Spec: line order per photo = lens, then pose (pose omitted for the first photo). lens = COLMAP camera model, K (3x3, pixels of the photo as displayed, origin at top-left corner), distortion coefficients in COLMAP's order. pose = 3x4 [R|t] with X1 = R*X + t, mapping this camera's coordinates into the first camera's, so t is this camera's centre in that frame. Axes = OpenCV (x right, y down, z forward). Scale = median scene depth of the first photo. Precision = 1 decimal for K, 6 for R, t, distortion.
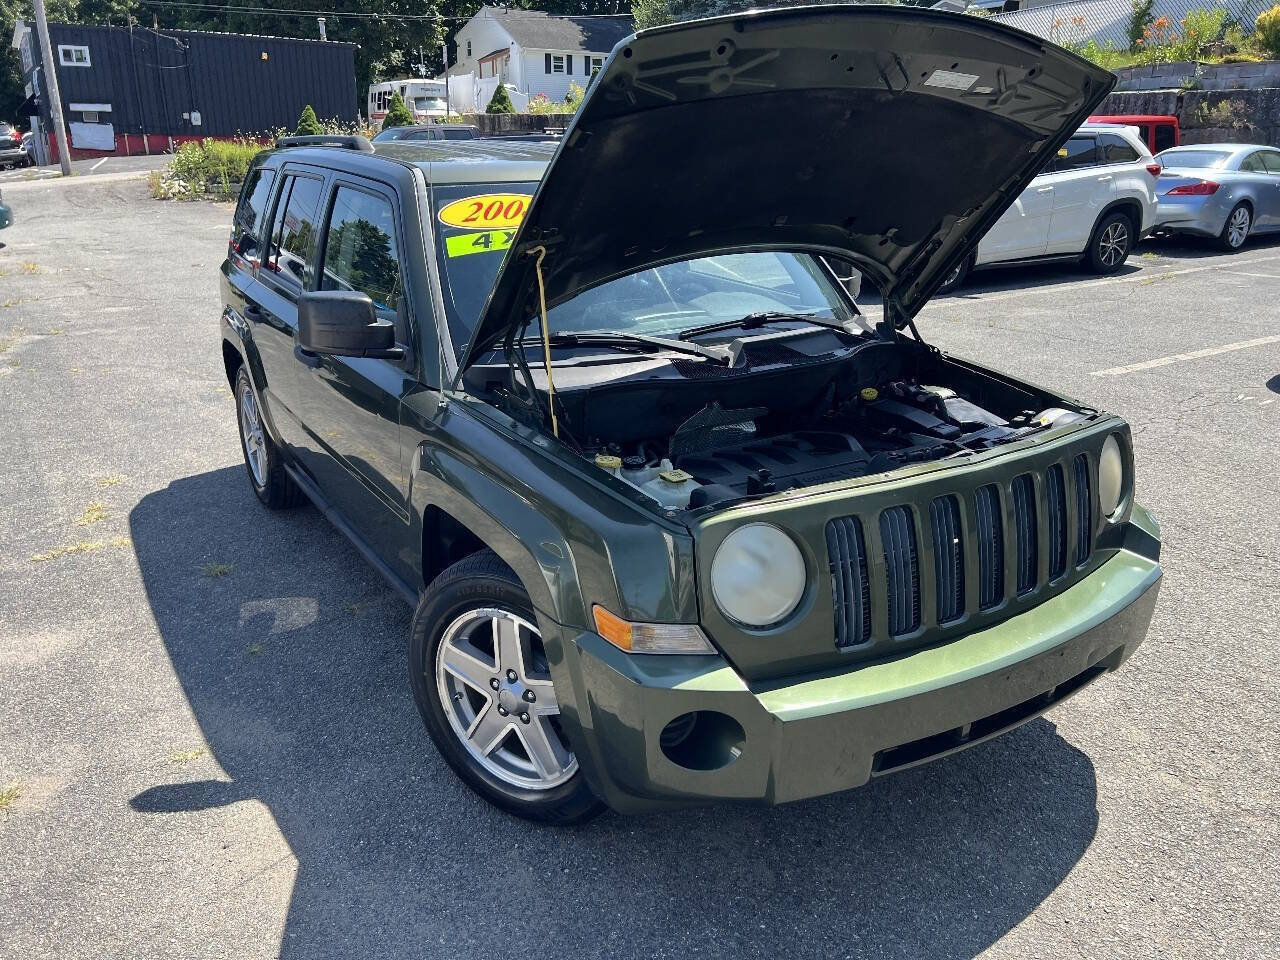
lens RADIAL K [[954.5, 0, 639.2], [0, 954.5, 504.4], [0, 0, 1]] dist [0.038596, -0.045024]
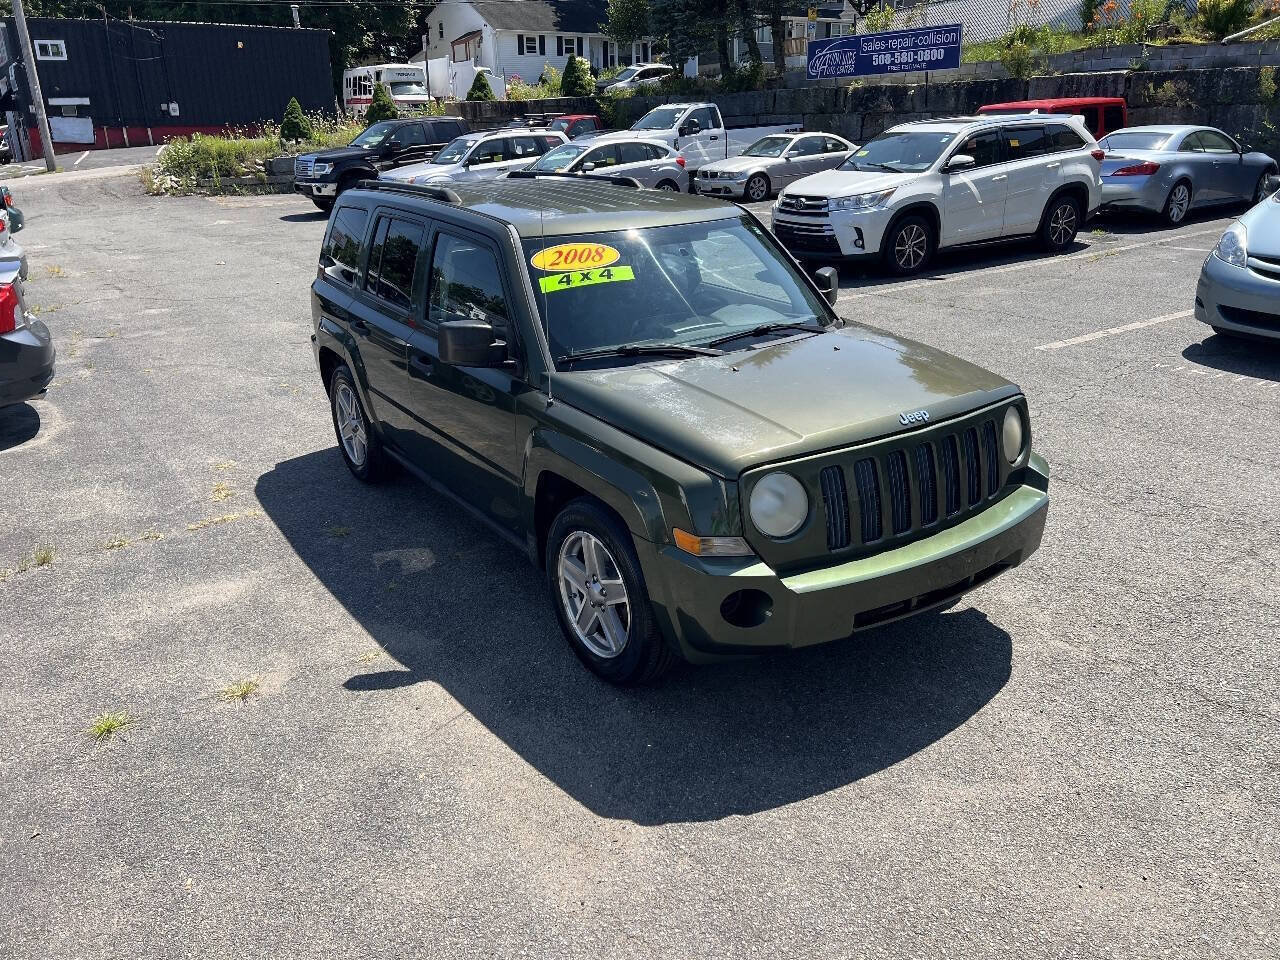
lens RADIAL K [[954.5, 0, 645.0], [0, 954.5, 477.8], [0, 0, 1]] dist [0.038596, -0.045024]
pose [[0.999182, -0.033361, 0.022862, -0.058616], [0.033367, 0.999443, 0.000083, 0.009981], [-0.022852, 0.000680, 0.999739, -0.256388]]
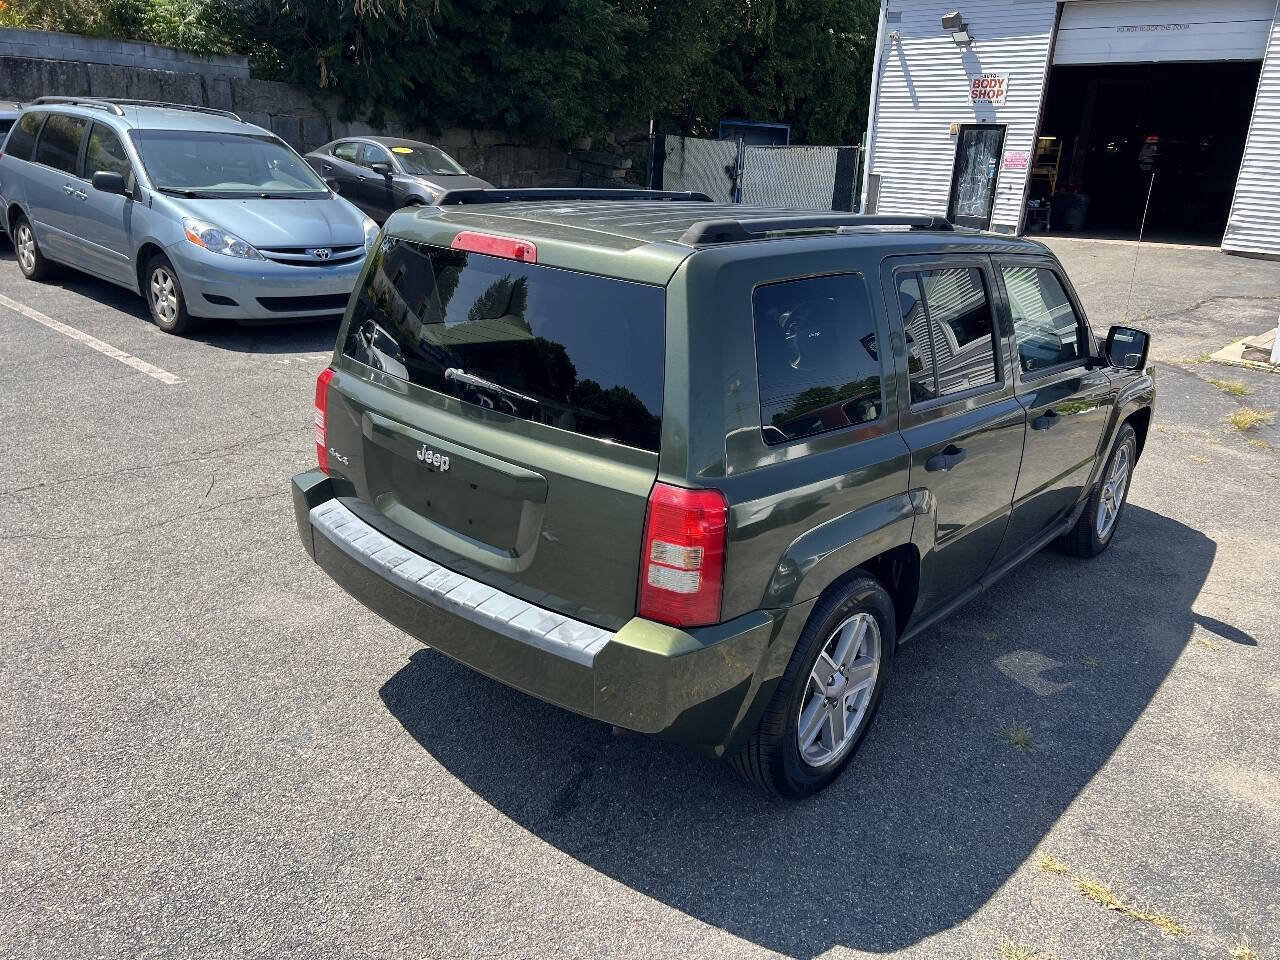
lens RADIAL K [[954.5, 0, 647.3], [0, 954.5, 476.3], [0, 0, 1]] dist [0.038596, -0.045024]
pose [[-0.281958, -0.325731, 0.902441, -0.928768], [0.273899, 0.874132, 0.401090, -0.501570], [-0.919499, 0.360268, -0.157251, 1.208250]]
